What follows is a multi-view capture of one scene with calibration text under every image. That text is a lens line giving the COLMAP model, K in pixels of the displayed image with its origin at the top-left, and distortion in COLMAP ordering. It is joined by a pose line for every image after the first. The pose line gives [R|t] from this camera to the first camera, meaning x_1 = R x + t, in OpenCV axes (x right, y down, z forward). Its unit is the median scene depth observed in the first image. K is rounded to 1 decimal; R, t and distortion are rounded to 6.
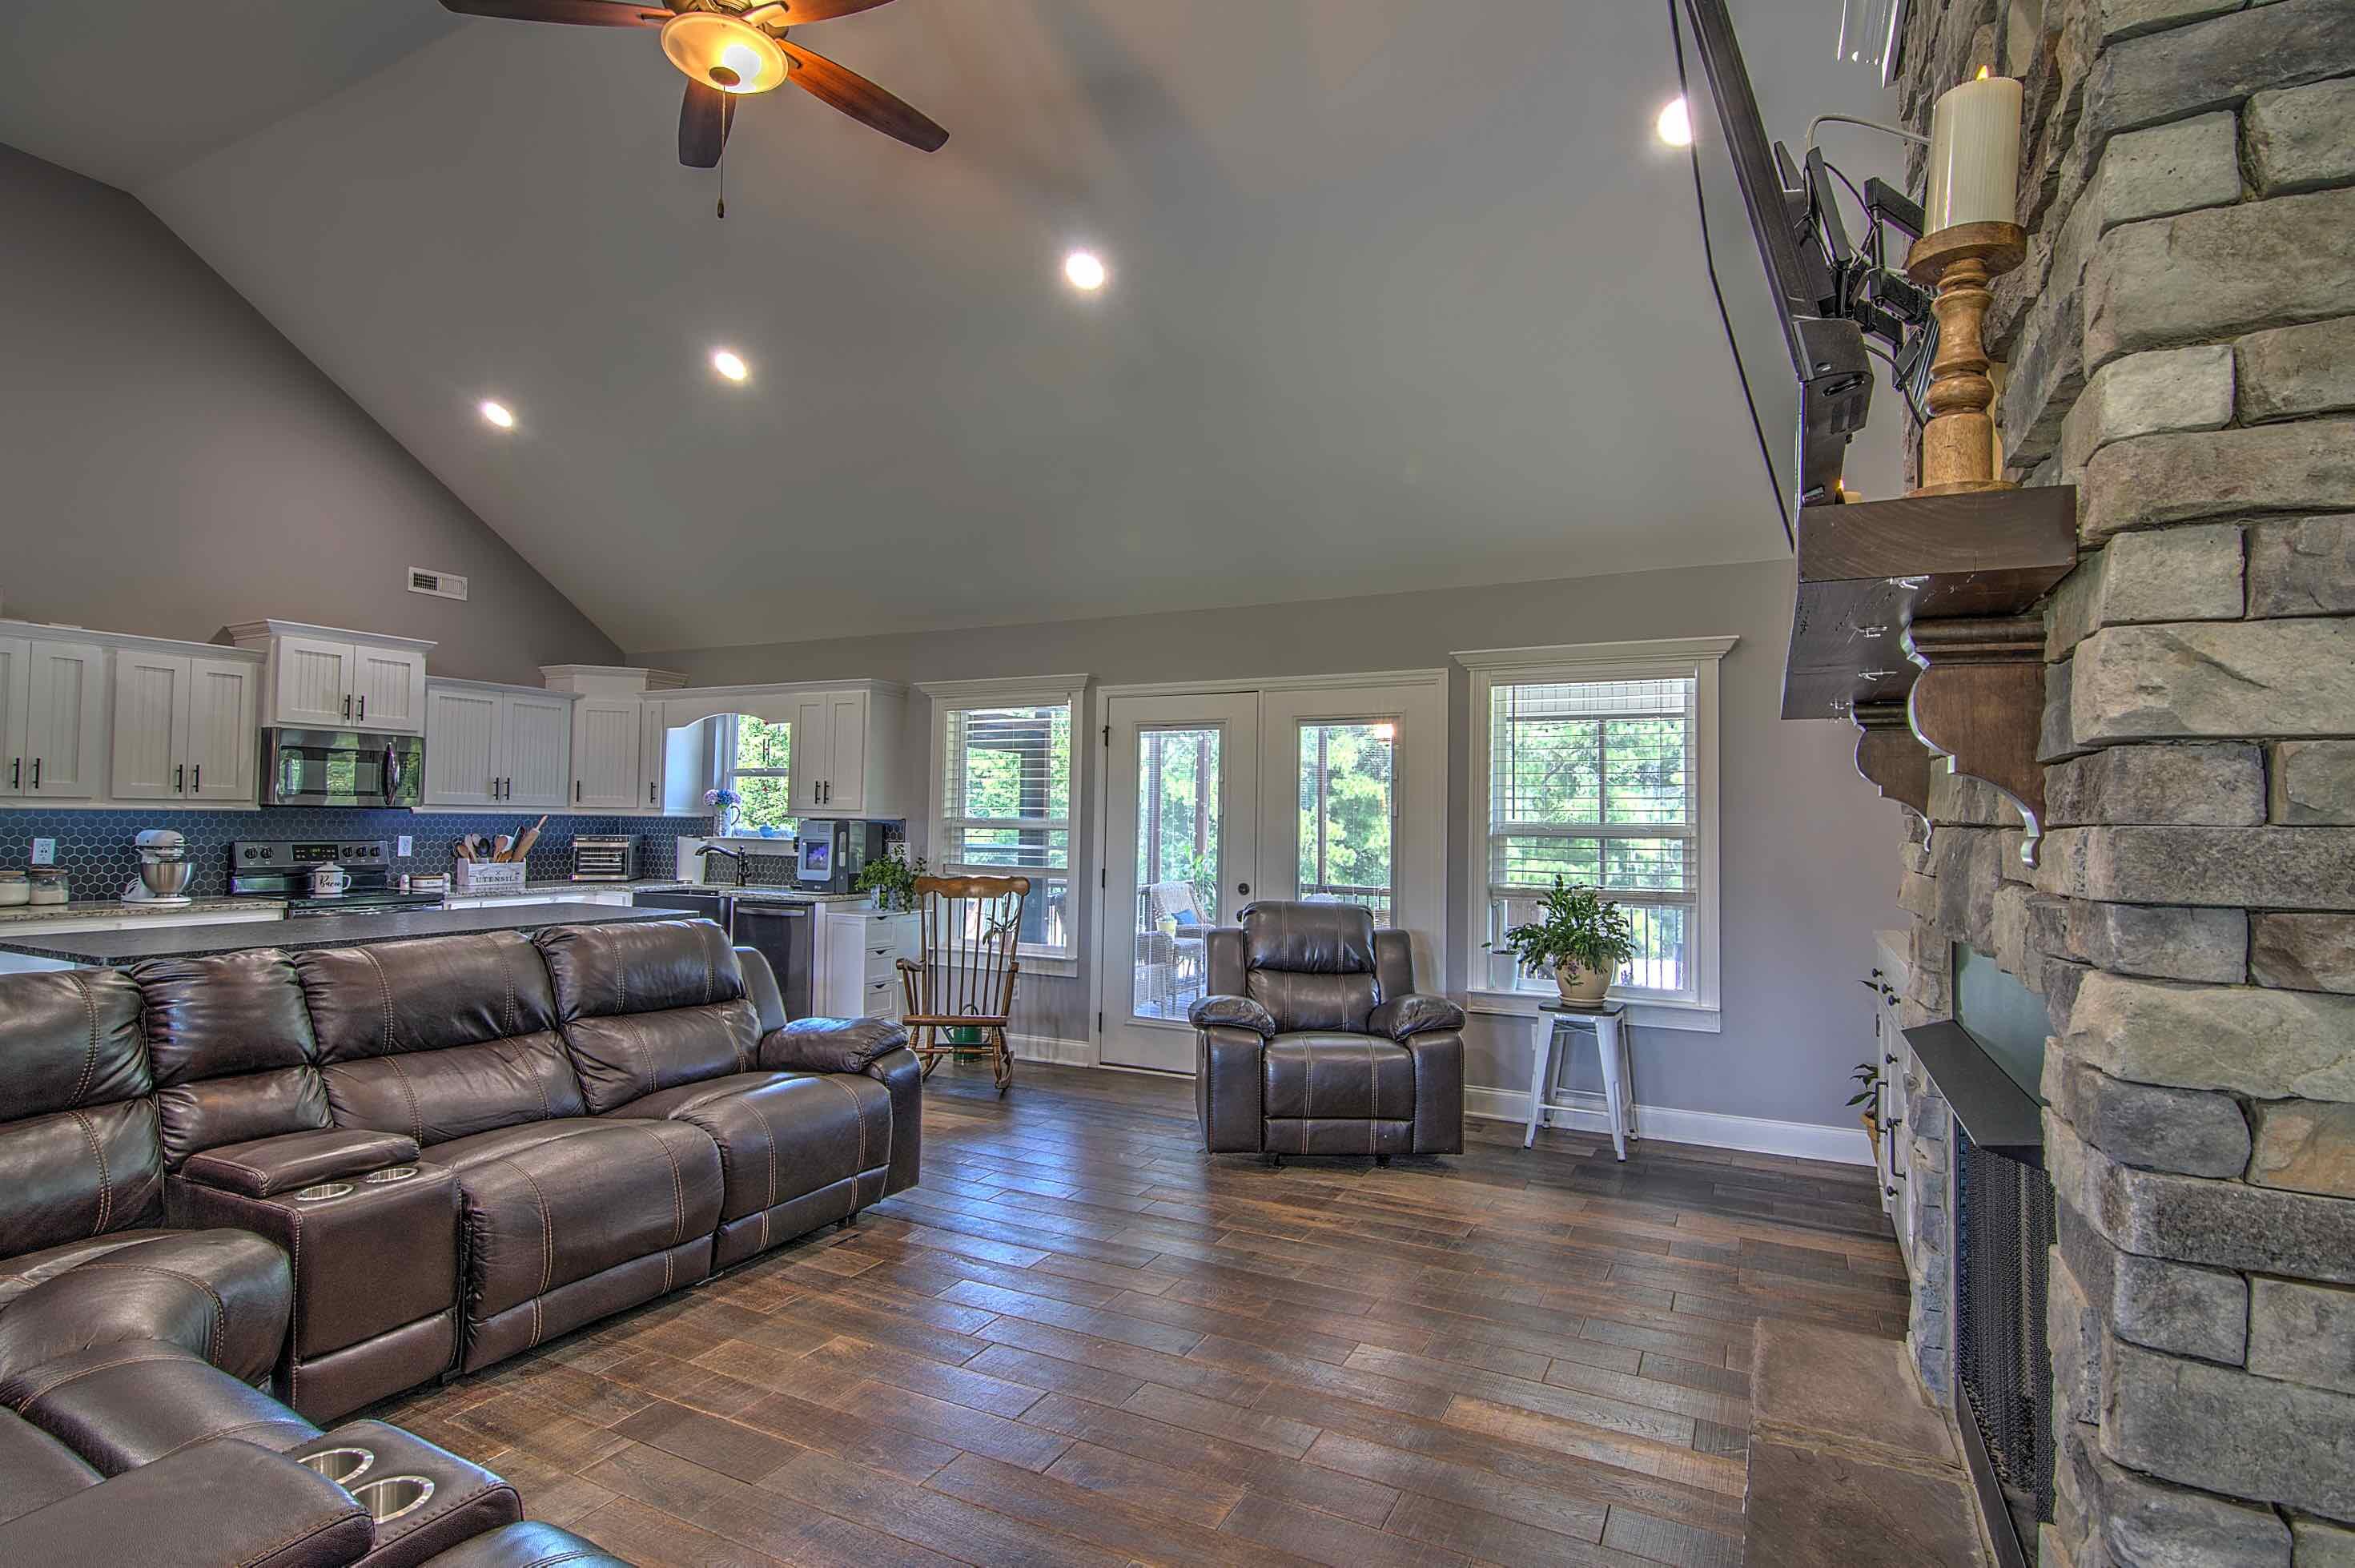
lens RADIAL K [[1226.6, 0, 1177.5], [0, 1226.6, 784.0], [0, 0, 1]] dist [0.045597, -0.000043]
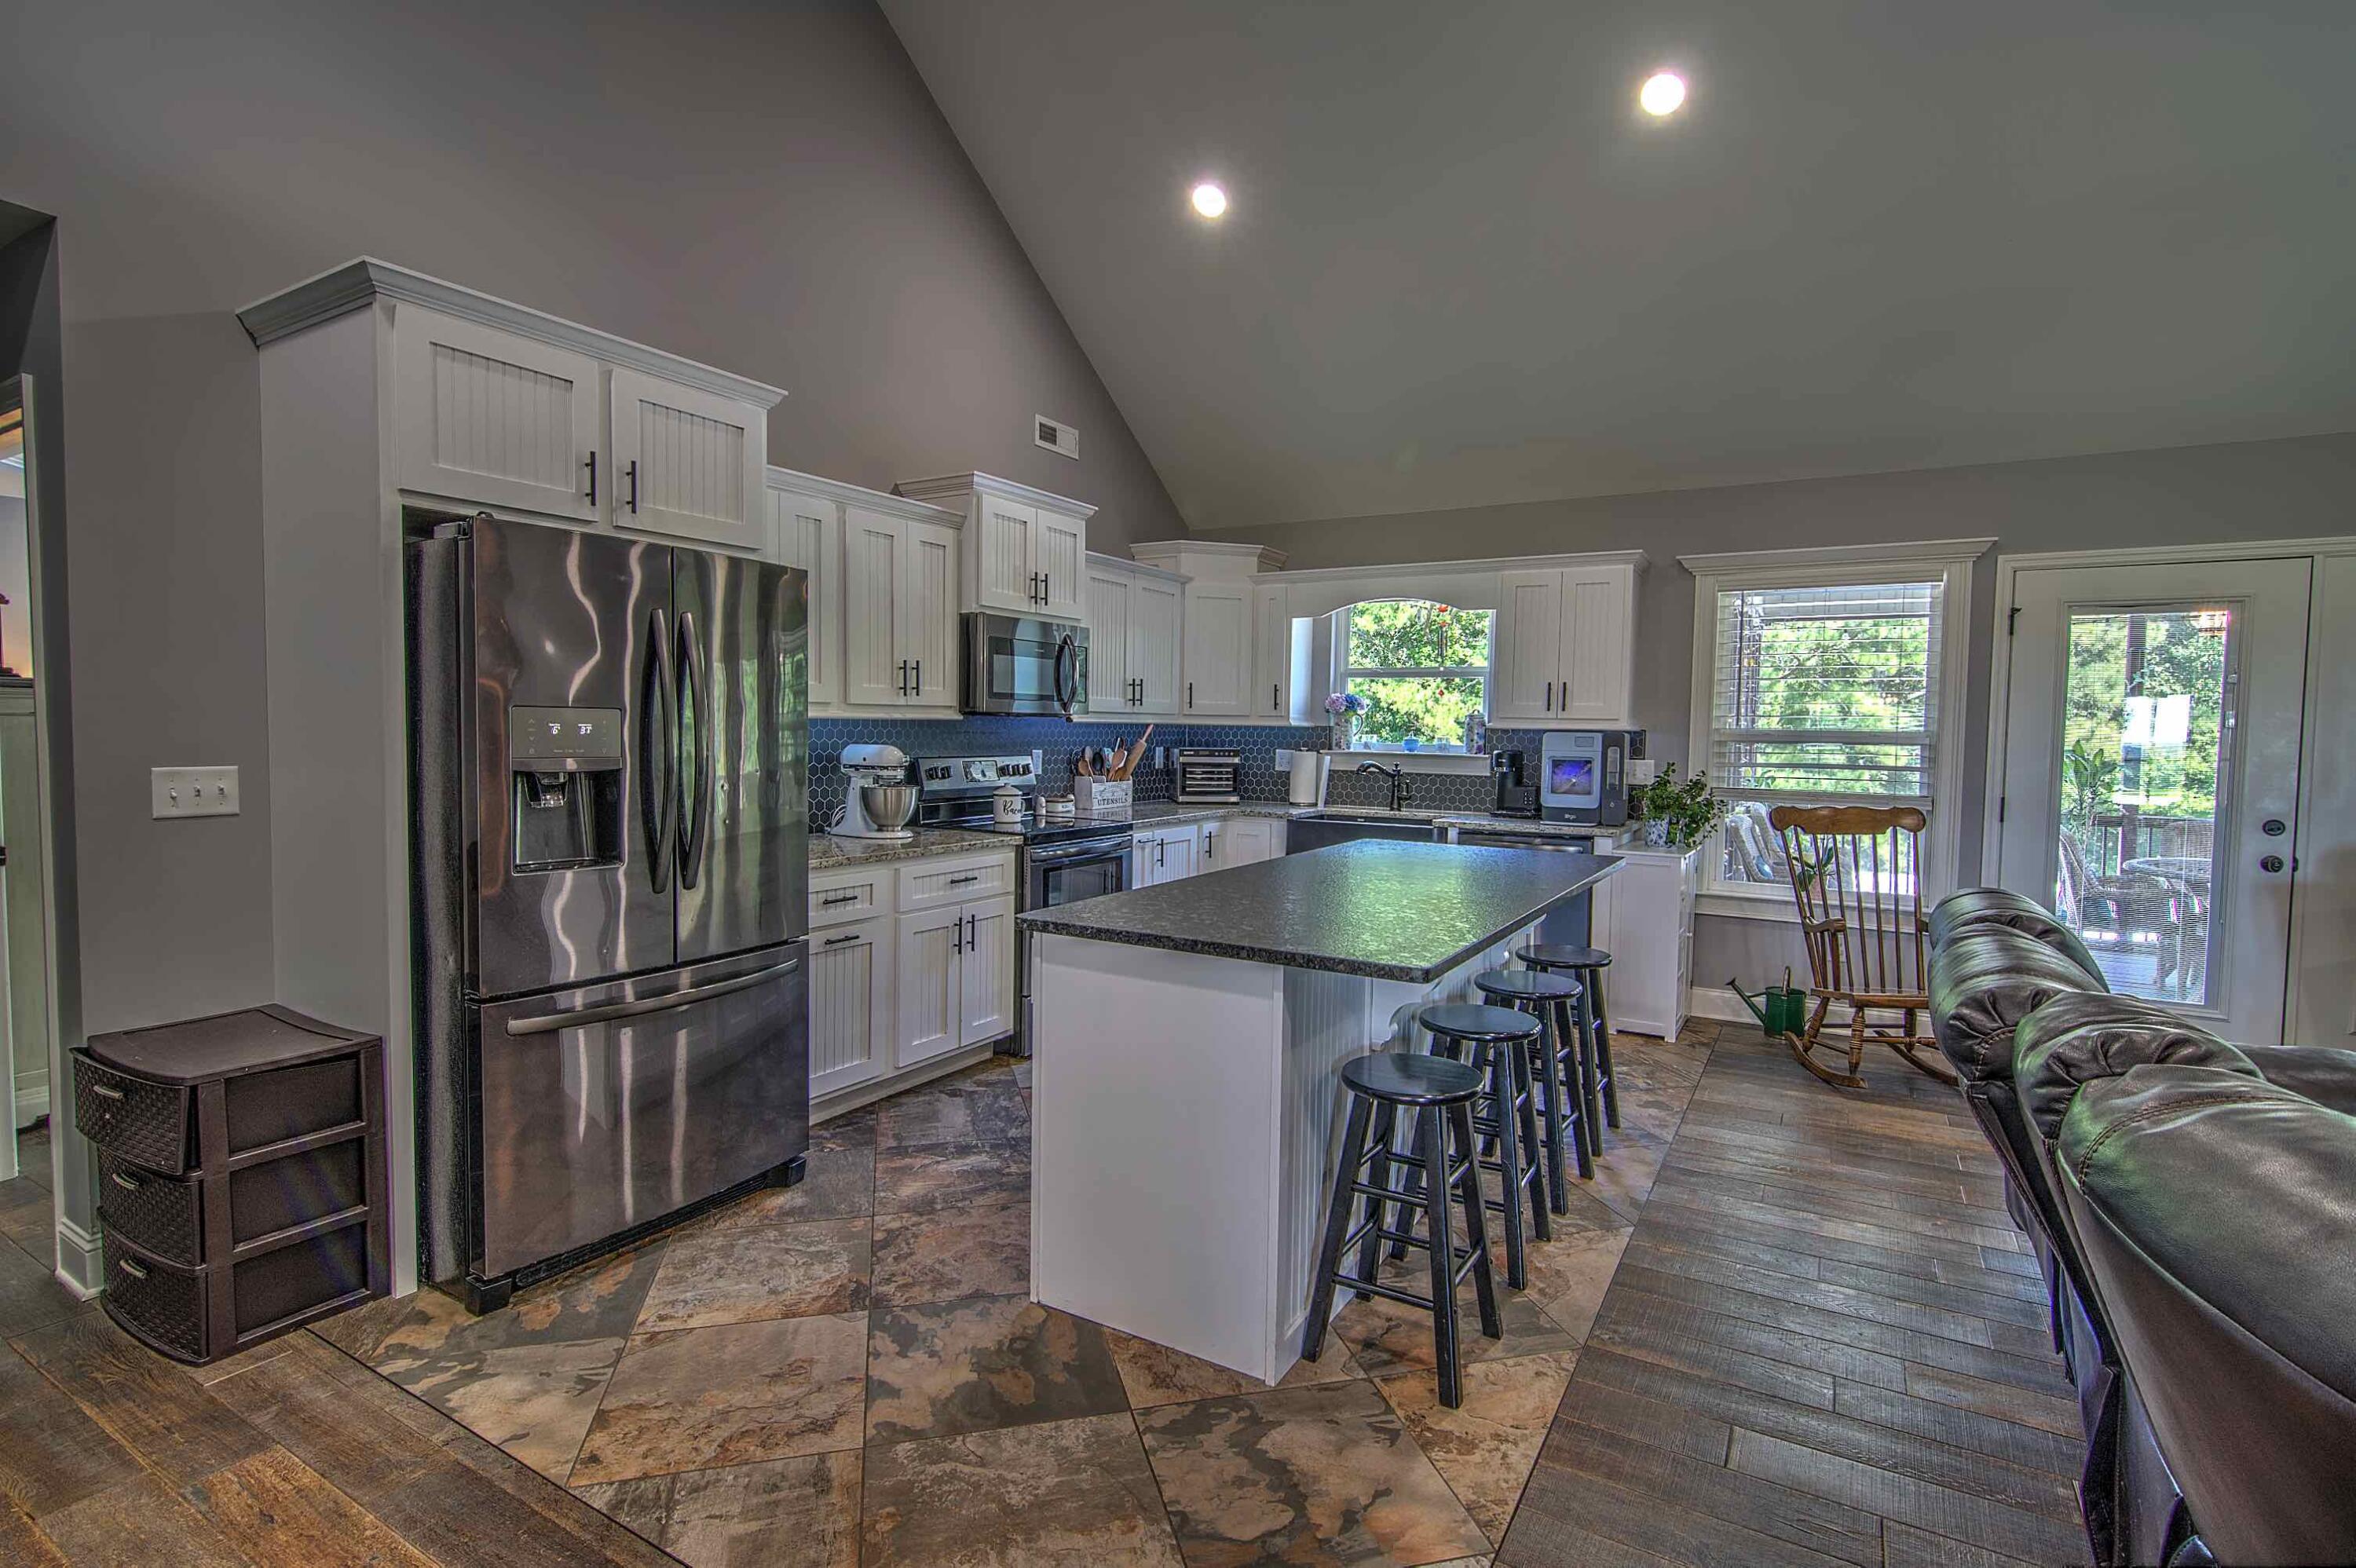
lens RADIAL K [[1120.0, 0, 1178.0], [0, 1120.0, 784.0], [0, 0, 1]] dist [-0.002090, -0.000220]
pose [[0.999543, 0.002085, -0.030159, -0.508751], [0.000451, 0.996480, 0.083830, 0.002479], [0.030227, -0.083805, 0.996024, 0.270423]]
